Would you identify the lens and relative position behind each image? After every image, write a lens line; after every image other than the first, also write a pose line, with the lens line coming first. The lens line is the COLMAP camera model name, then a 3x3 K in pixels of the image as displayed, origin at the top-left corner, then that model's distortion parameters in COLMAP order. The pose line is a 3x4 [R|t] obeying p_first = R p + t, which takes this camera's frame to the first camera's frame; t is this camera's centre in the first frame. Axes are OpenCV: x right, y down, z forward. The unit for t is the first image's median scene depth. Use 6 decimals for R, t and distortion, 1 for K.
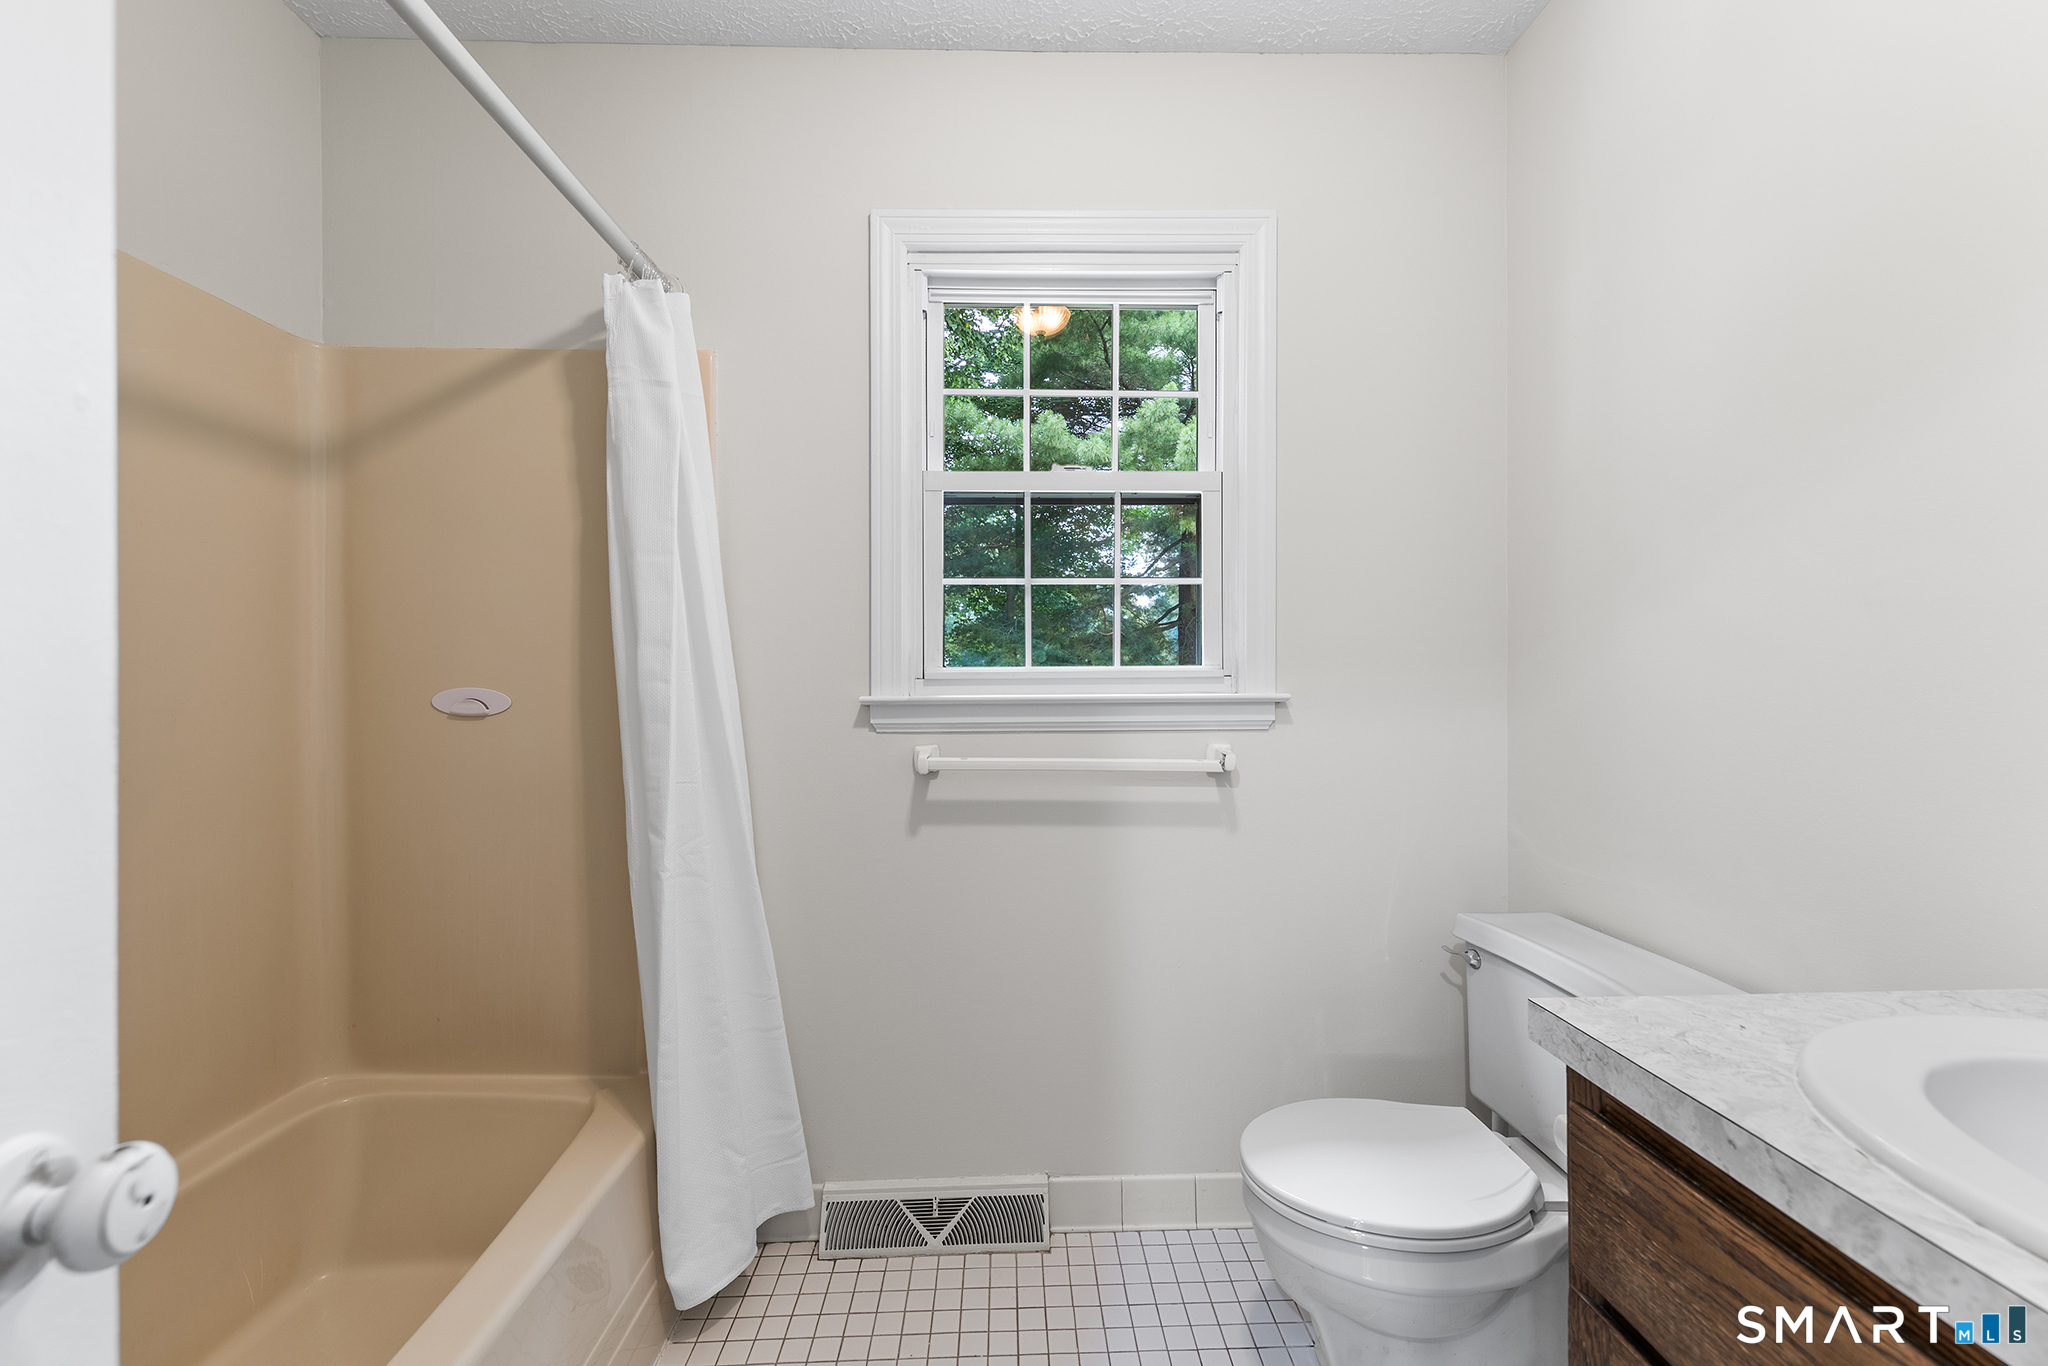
lens RADIAL K [[805.2, 0, 1027.8], [0, 805.2, 683.1], [0, 0, 1]] dist [0.006844, -0.001621]
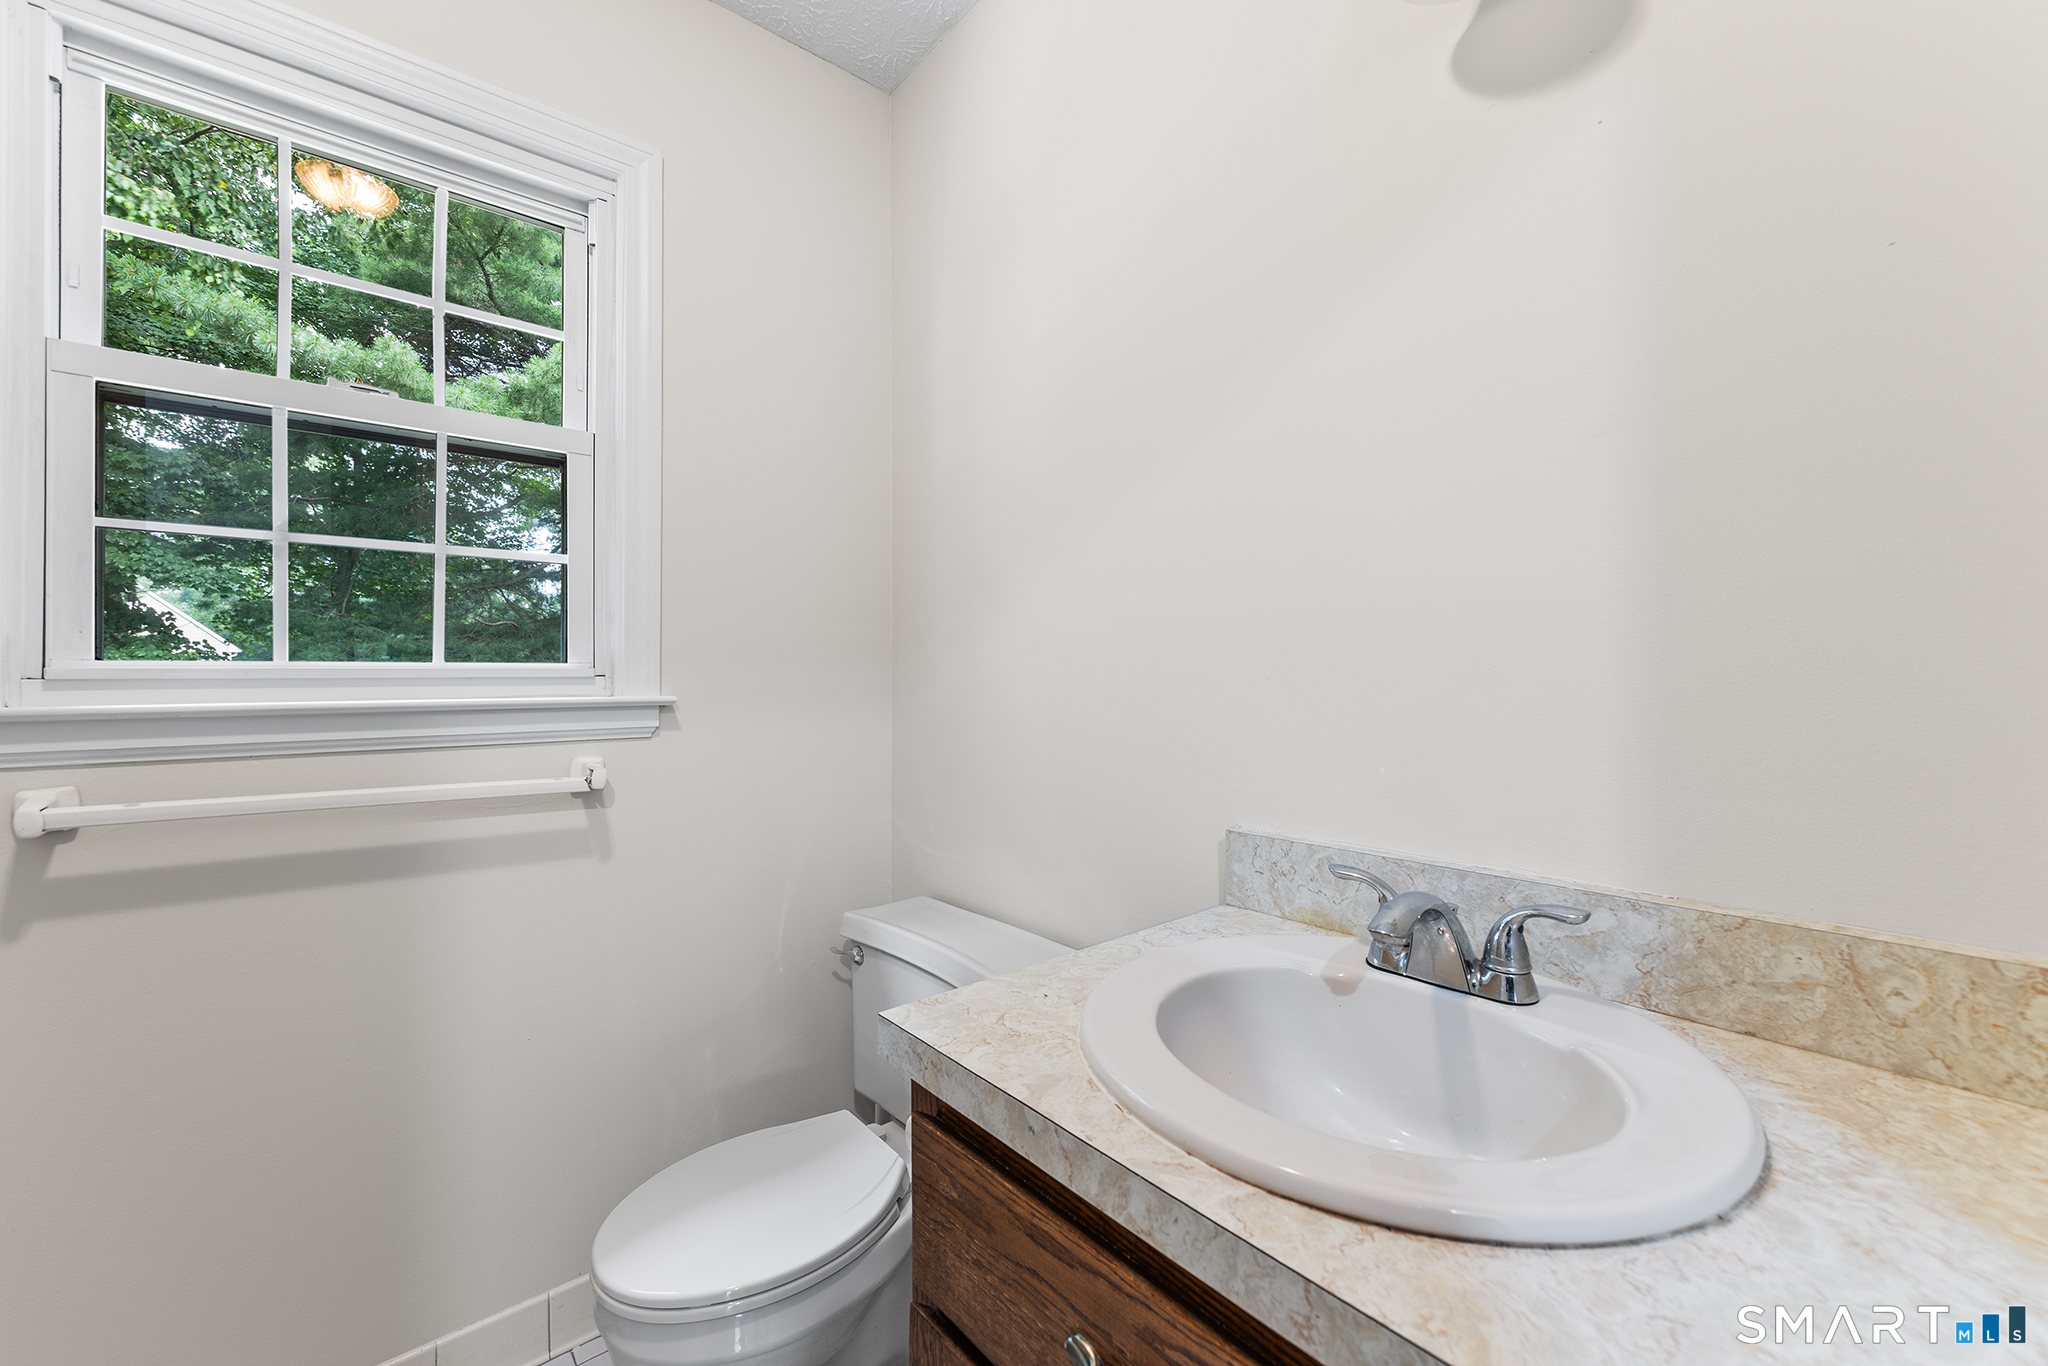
lens RADIAL K [[805.2, 0, 1033.4], [0, 805.2, 687.6], [0, 0, 1]] dist [0.006844, -0.001621]
pose [[0.774471, -0.006209, 0.632578, 0.169407], [0.002822, 0.999976, 0.006359, -0.001758], [-0.632603, -0.003139, 0.774470, 0.153401]]
